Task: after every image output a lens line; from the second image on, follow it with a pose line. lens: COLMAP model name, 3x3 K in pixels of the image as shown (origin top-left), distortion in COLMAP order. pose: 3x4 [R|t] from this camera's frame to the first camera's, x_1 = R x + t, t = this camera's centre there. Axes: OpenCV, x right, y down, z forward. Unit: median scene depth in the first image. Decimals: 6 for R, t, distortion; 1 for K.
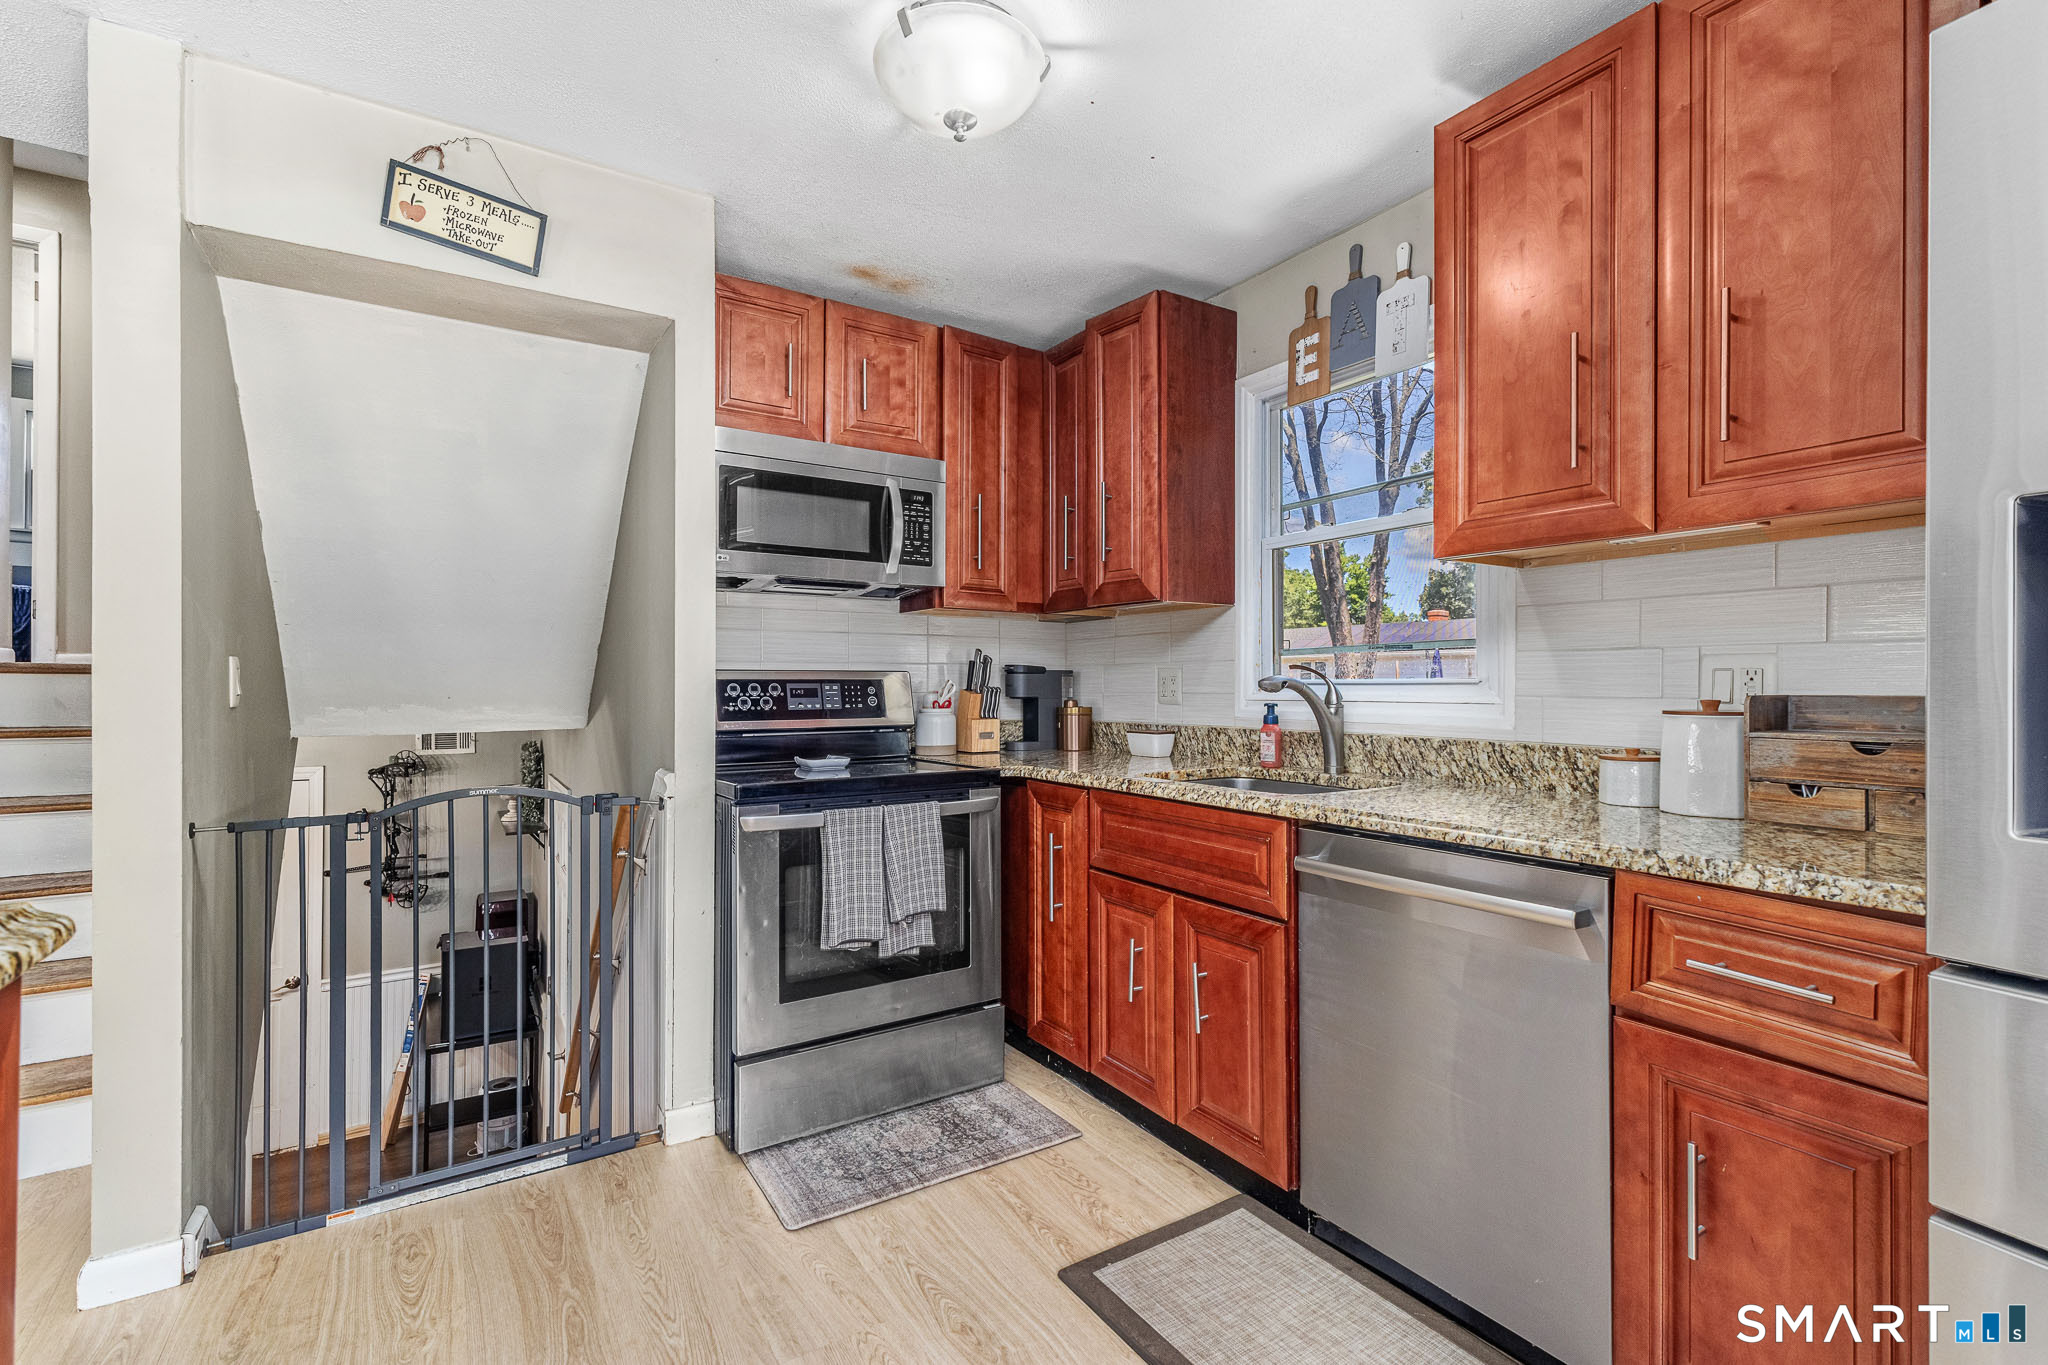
lens RADIAL K [[918.6, 0, 1025.5], [0, 918.6, 686.6], [0, 0, 1]] dist [0.007512, -0.002062]
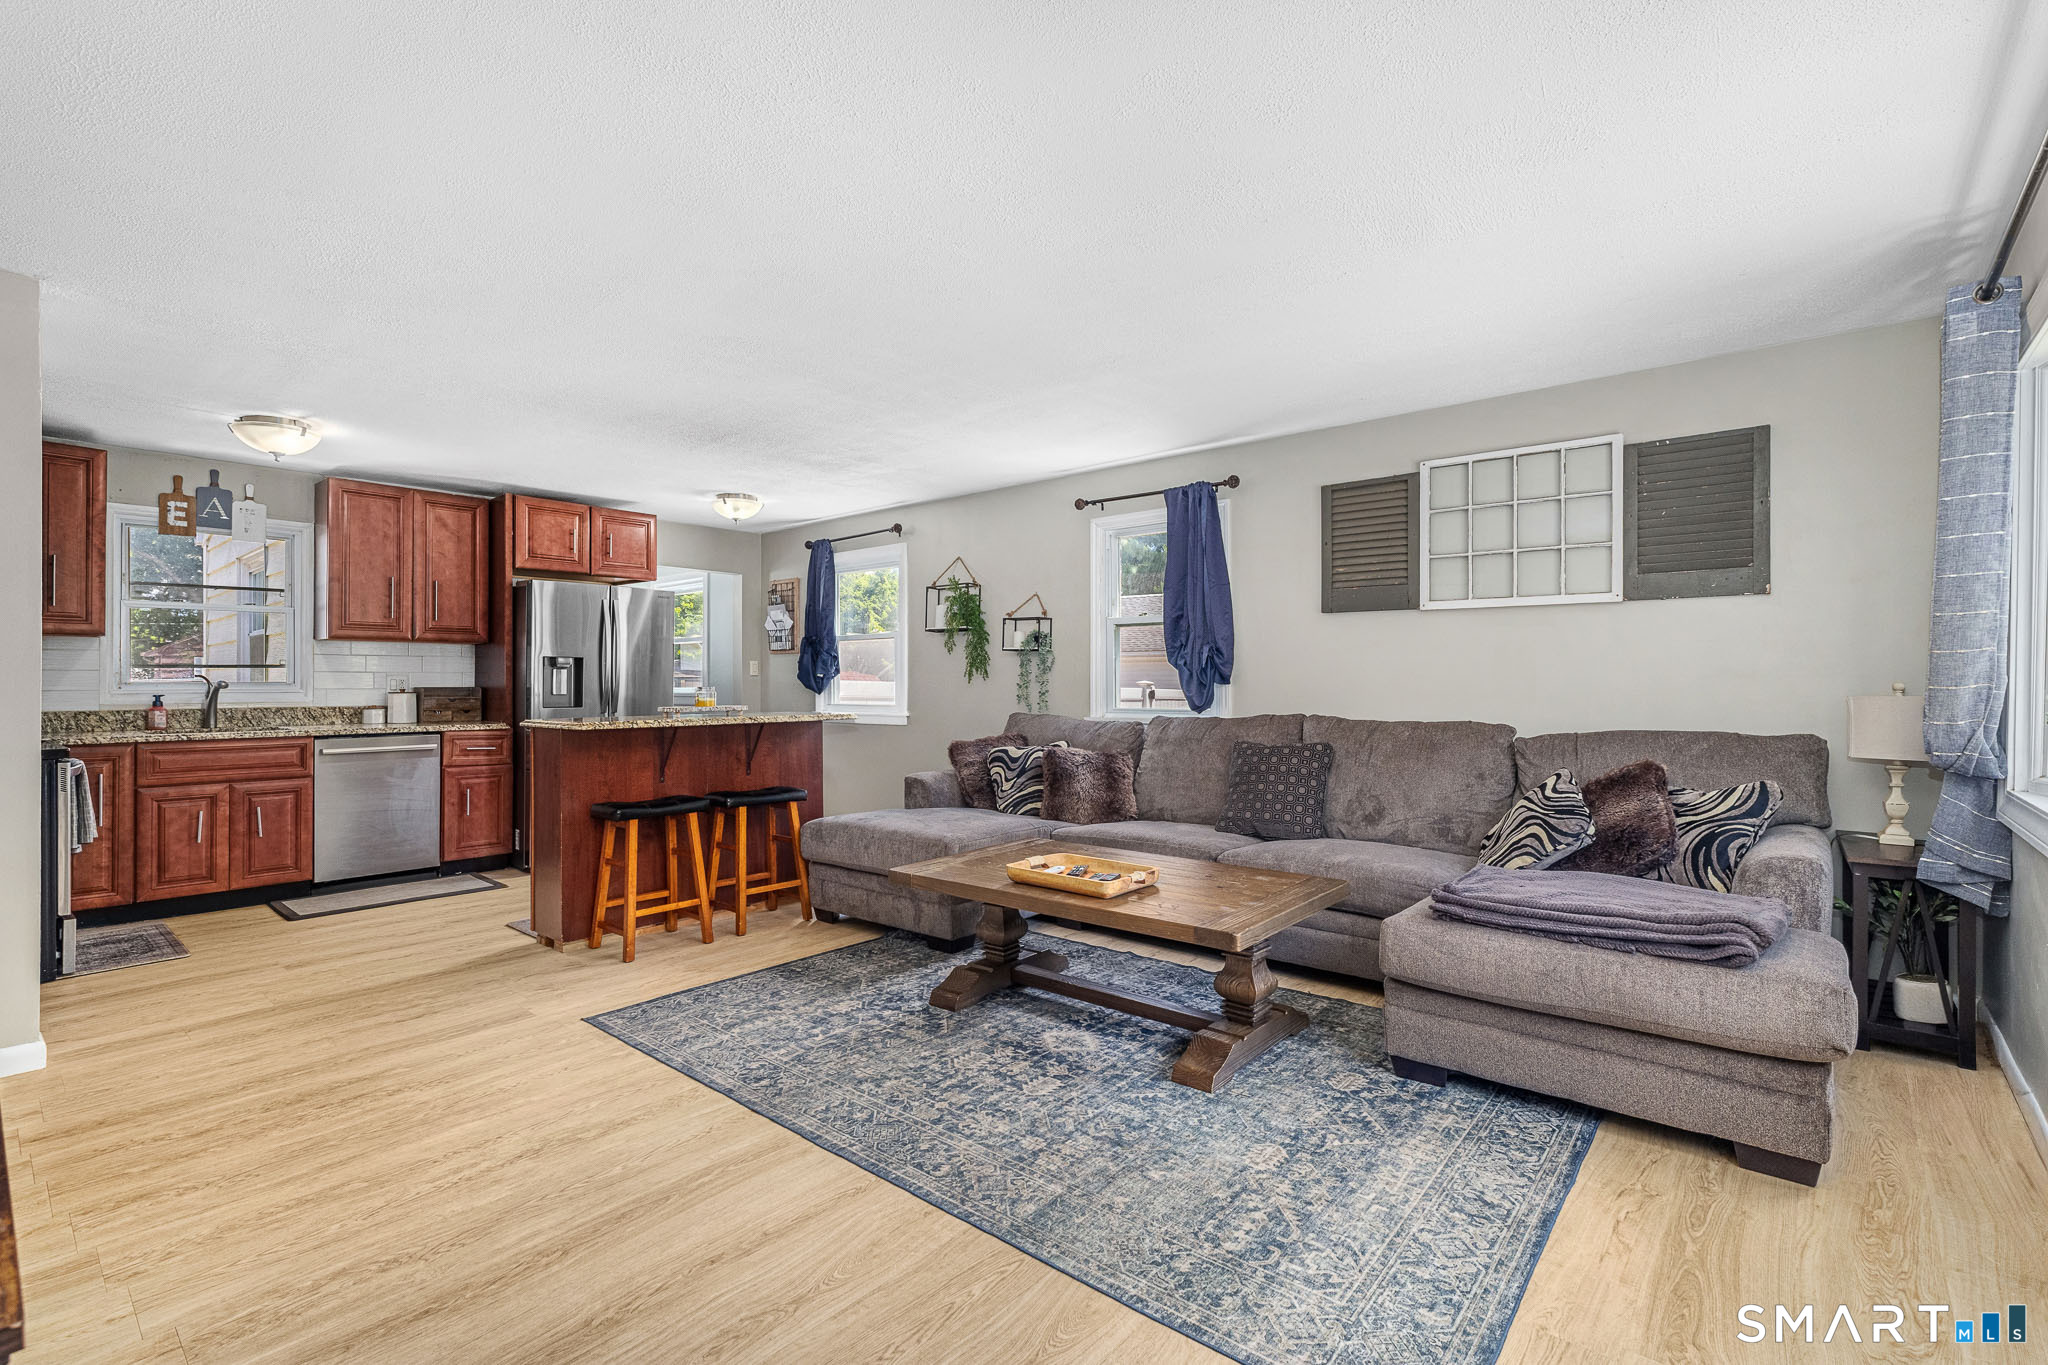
lens RADIAL K [[918.6, 0, 1018.9], [0, 918.6, 676.9], [0, 0, 1]] dist [0.007512, -0.002062]
pose [[-0.280401, 0.001087, 0.959882, -2.200970], [0.000262, 0.999999, -0.001056, -0.017305], [-0.959883, -0.000045, -0.280401, -0.147466]]
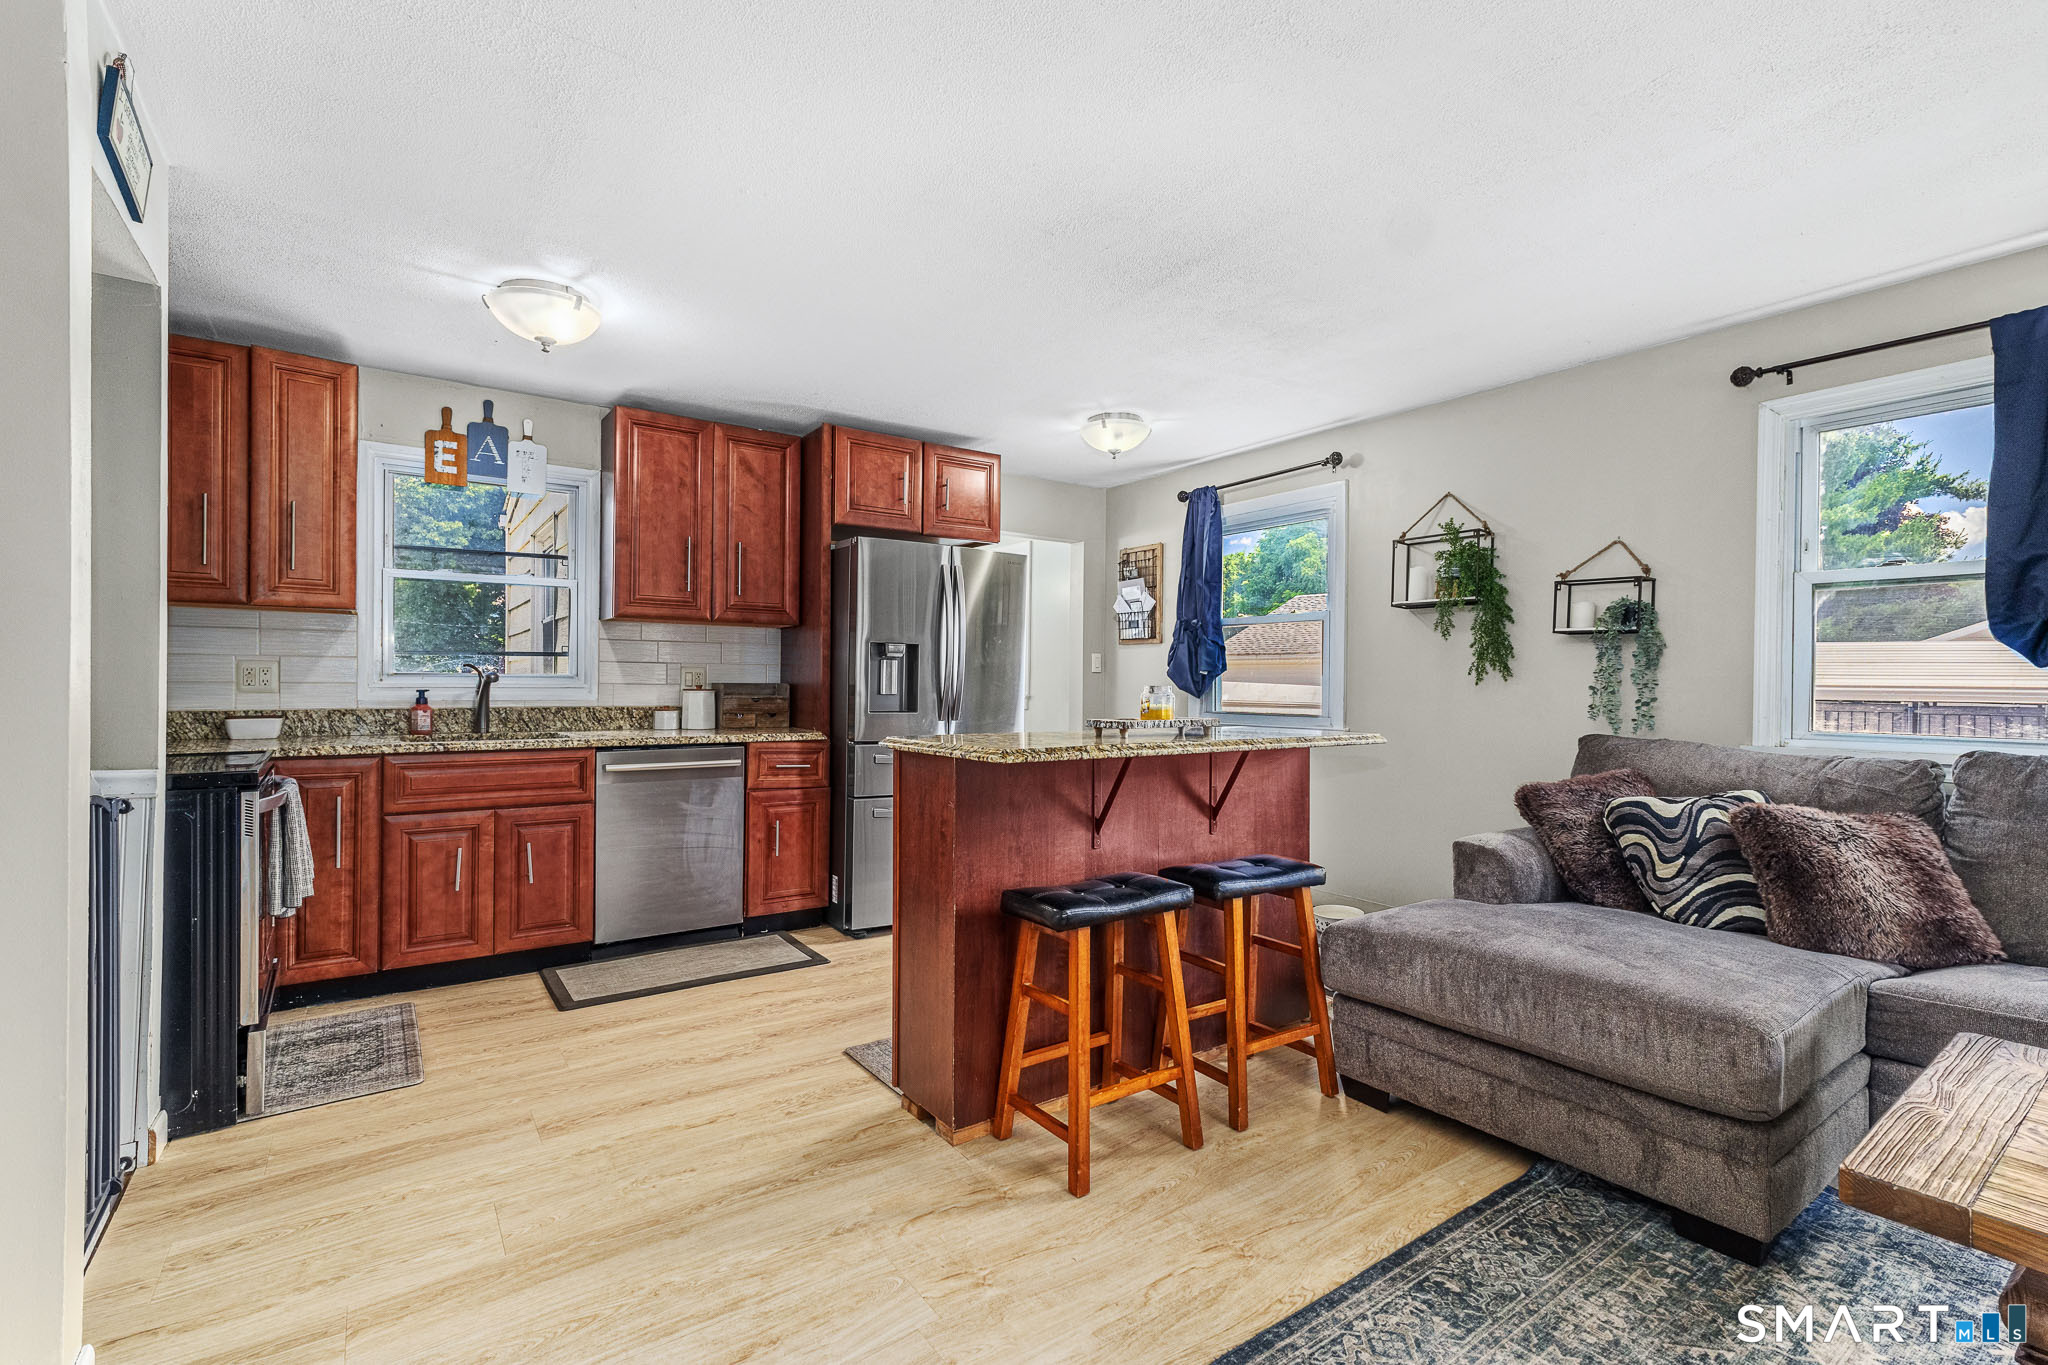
lens RADIAL K [[918.6, 0, 1029.7], [0, 918.6, 683.7], [0, 0, 1]] dist [0.007512, -0.002062]
pose [[-0.050593, -0.005915, 0.998702, -1.336377], [-0.008411, 0.999950, 0.005496, -0.007255], [-0.998684, -0.008122, -0.050640, 0.147474]]
